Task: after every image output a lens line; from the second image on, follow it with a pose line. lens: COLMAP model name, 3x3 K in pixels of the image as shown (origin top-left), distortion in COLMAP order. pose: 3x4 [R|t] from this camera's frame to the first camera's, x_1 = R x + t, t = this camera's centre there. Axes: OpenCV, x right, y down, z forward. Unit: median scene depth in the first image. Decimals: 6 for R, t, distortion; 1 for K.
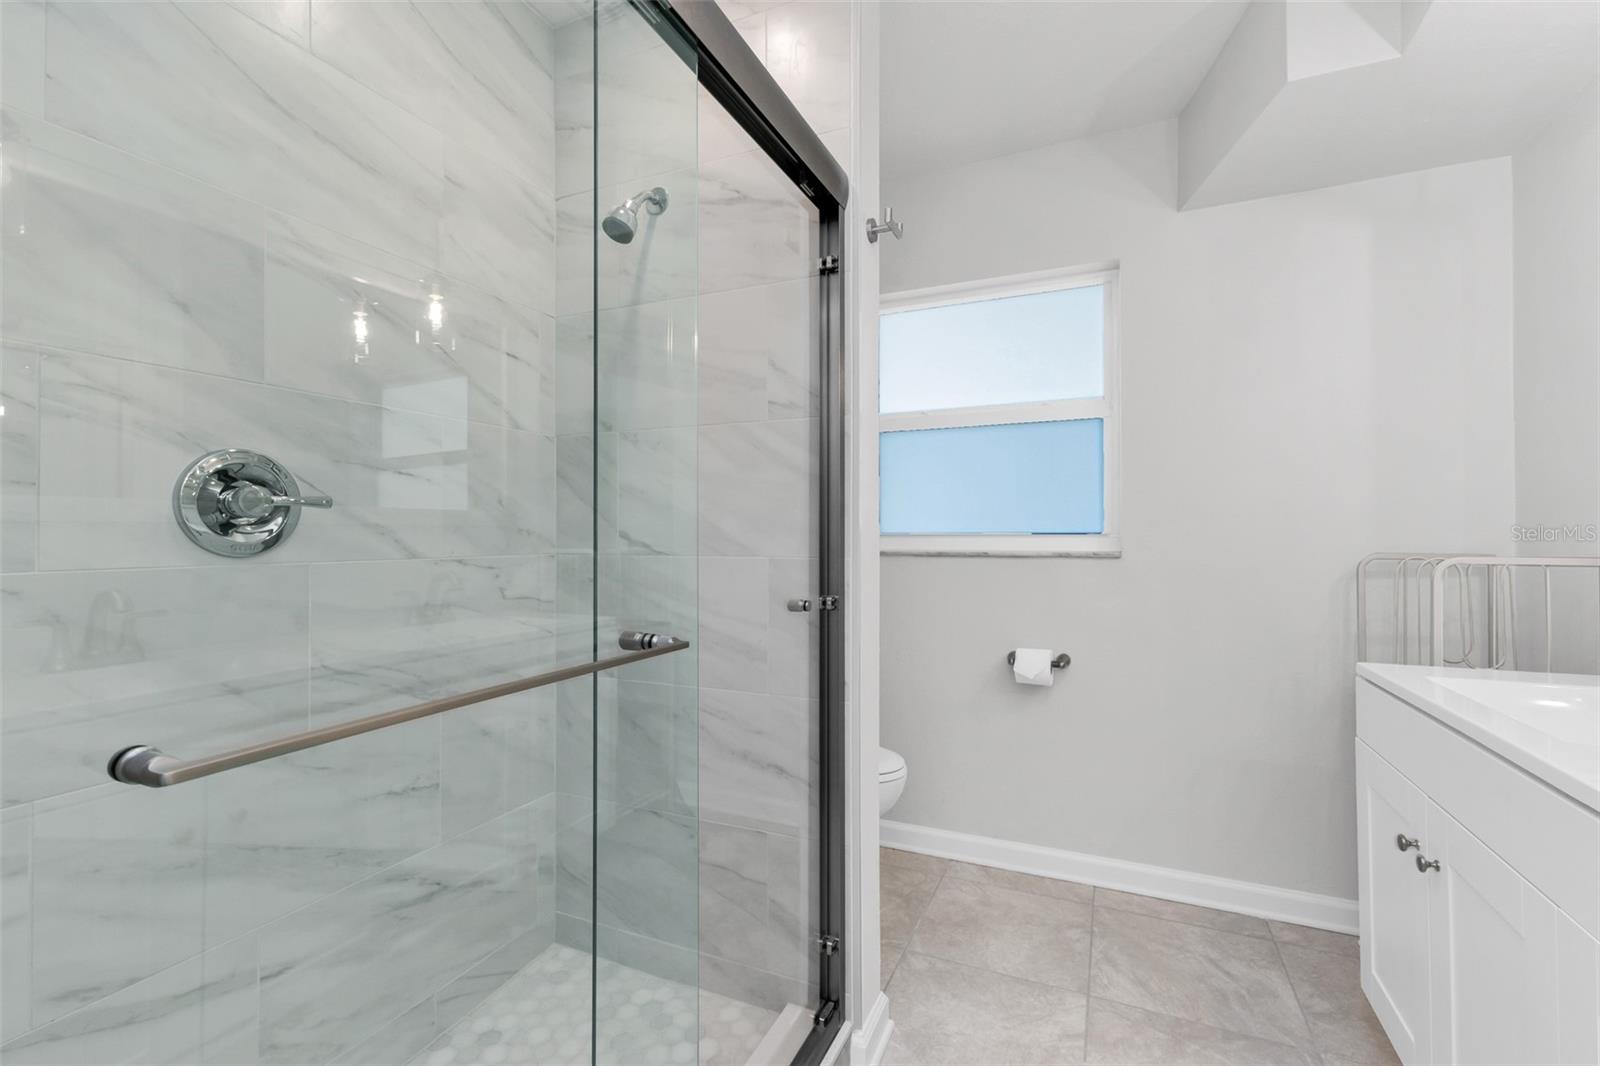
lens RADIAL K [[691.8, 0, 804.2], [0, 691.8, 529.2], [0, 0, 1]] dist [0.012129, -0.000100]
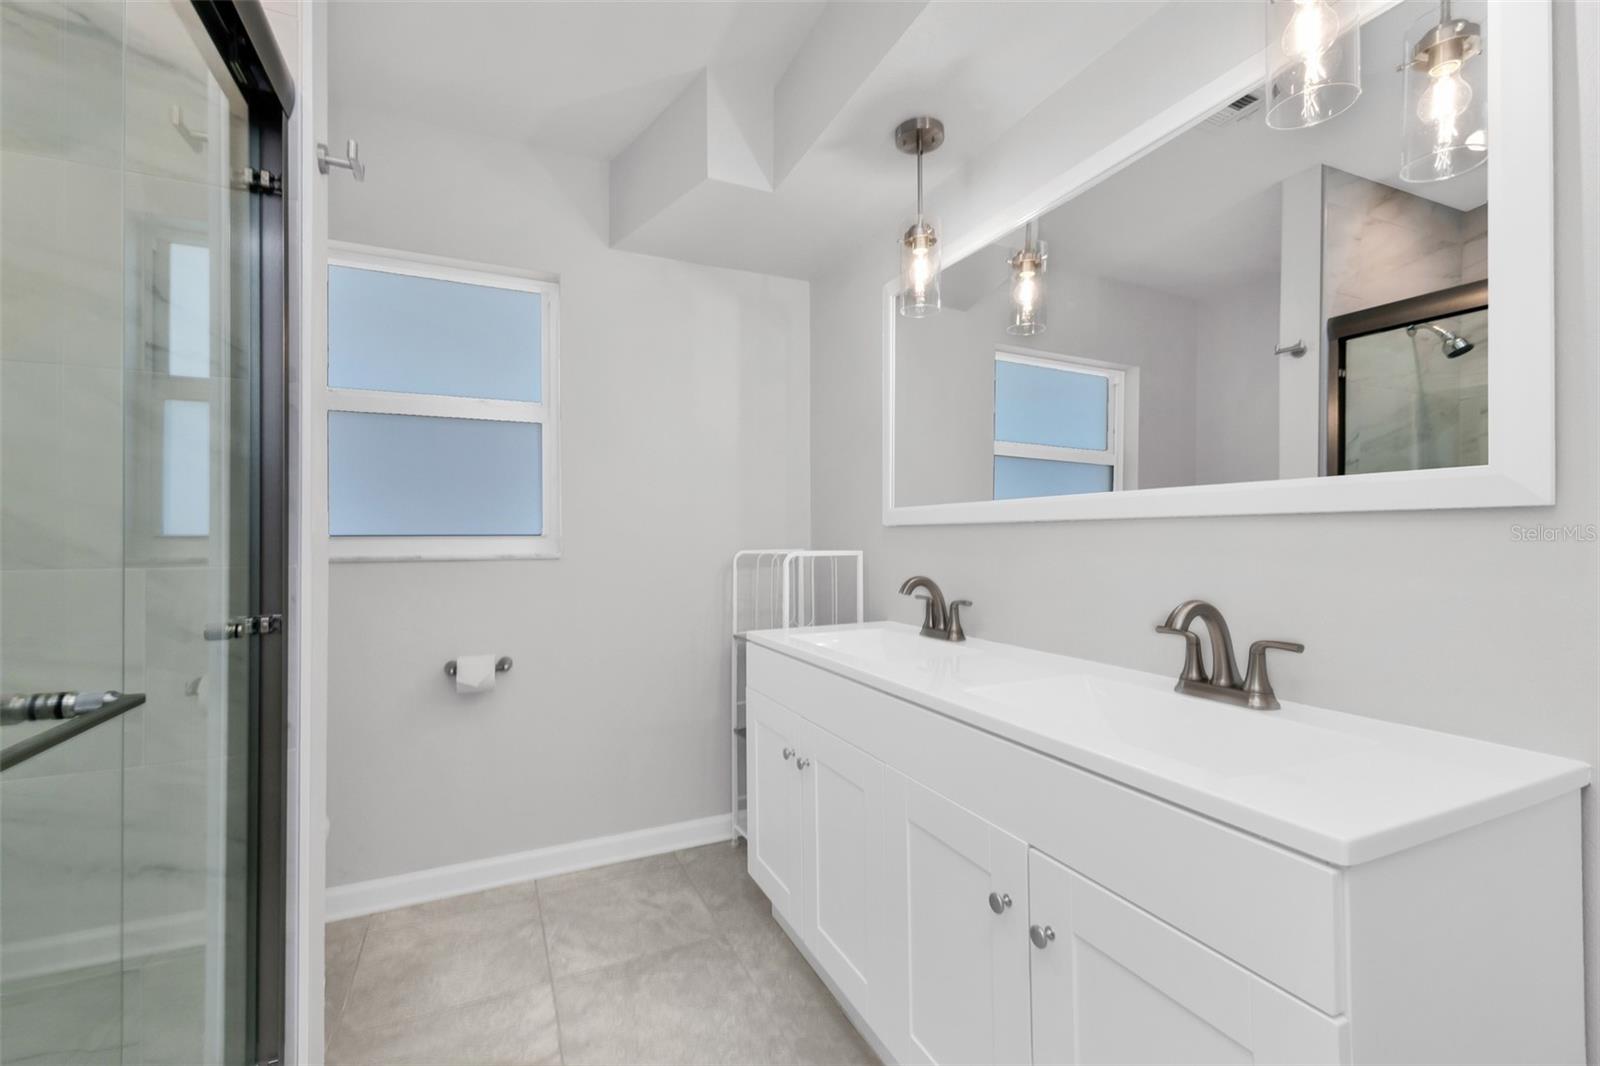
lens RADIAL K [[691.8, 0, 804.2], [0, 691.8, 529.2], [0, 0, 1]] dist [0.012129, -0.000100]
pose [[0.657449, 0.008178, 0.753455, -0.134530], [-0.006261, 0.999966, -0.005391, 0.001369], [-0.753473, -0.001174, 0.657478, 0.040057]]
